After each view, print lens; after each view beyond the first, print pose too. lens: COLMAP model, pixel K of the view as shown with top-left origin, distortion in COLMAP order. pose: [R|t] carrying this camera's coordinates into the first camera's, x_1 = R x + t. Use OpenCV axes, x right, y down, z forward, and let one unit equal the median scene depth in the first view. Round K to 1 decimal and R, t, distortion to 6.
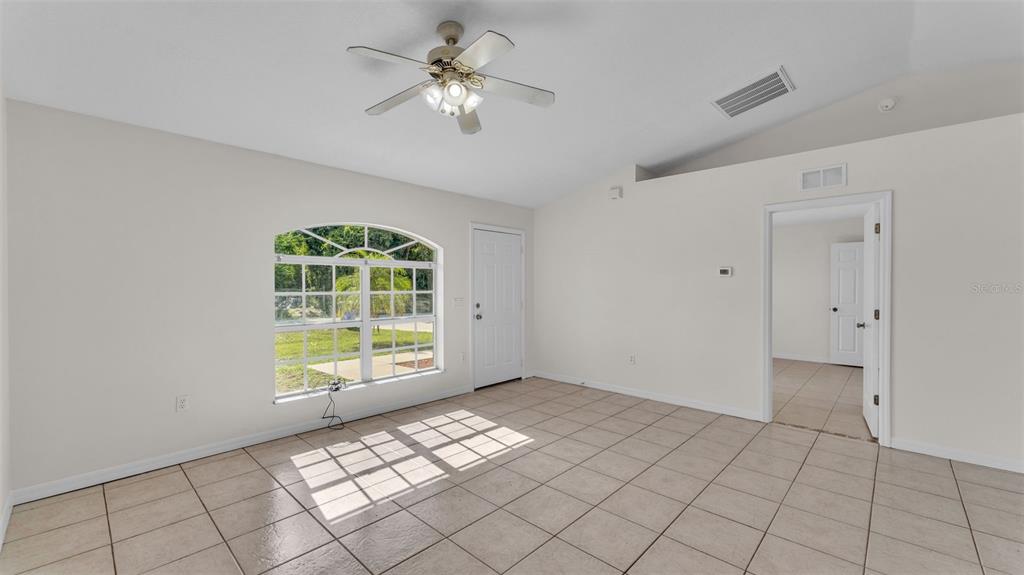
lens RADIAL K [[422.1, 0, 512.0], [0, 422.1, 287.5], [0, 0, 1]] dist [-0.000647, -0.000182]
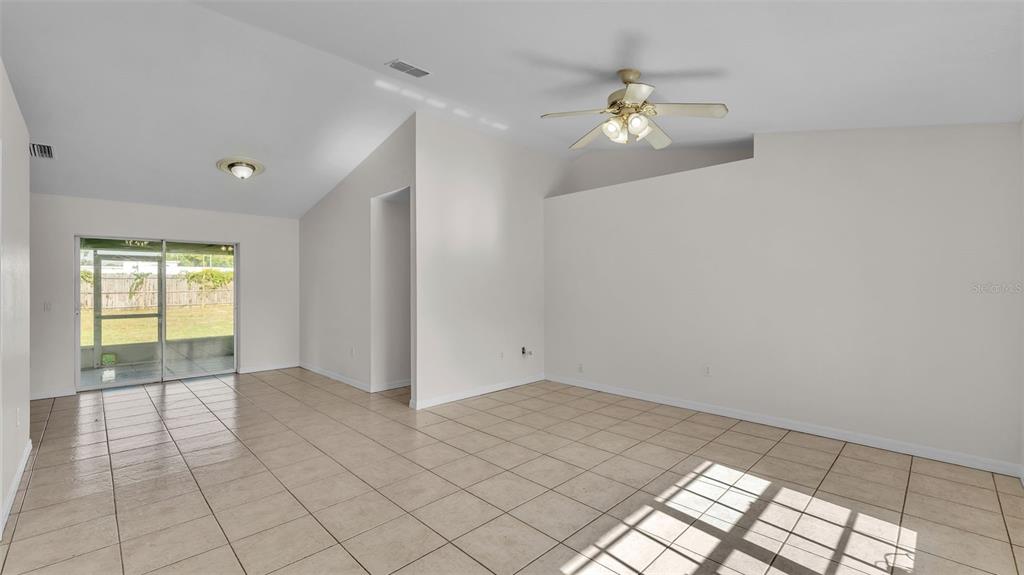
lens RADIAL K [[431.4, 0, 513.5], [0, 431.4, 281.8], [0, 0, 1]] dist [0.013269, -0.000144]
pose [[-0.999553, -0.000360, 0.029880, 0.092435], [-0.000578, 0.999973, -0.007266, -0.002401], [-0.029876, -0.007280, -0.999527, 1.448663]]
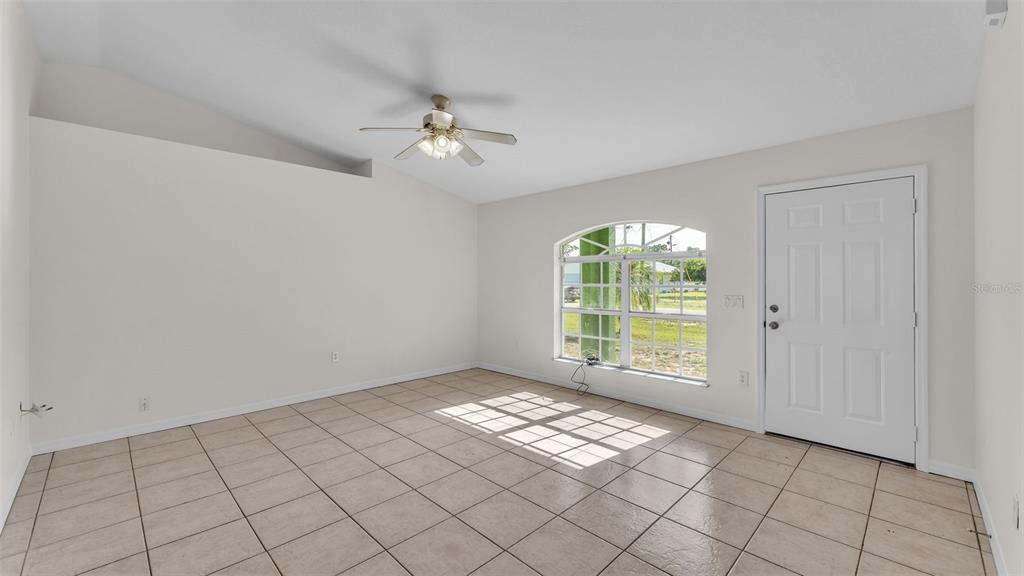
lens RADIAL K [[403.8, 0, 507.2], [0, 403.8, 279.2], [0, 0, 1]] dist [-0.001605, -0.000115]
pose [[-0.039902, -0.000314, -0.999204, 0.776555], [-0.001294, 0.999999, -0.000262, -0.003128], [0.999203, 0.001283, -0.039902, 0.828367]]
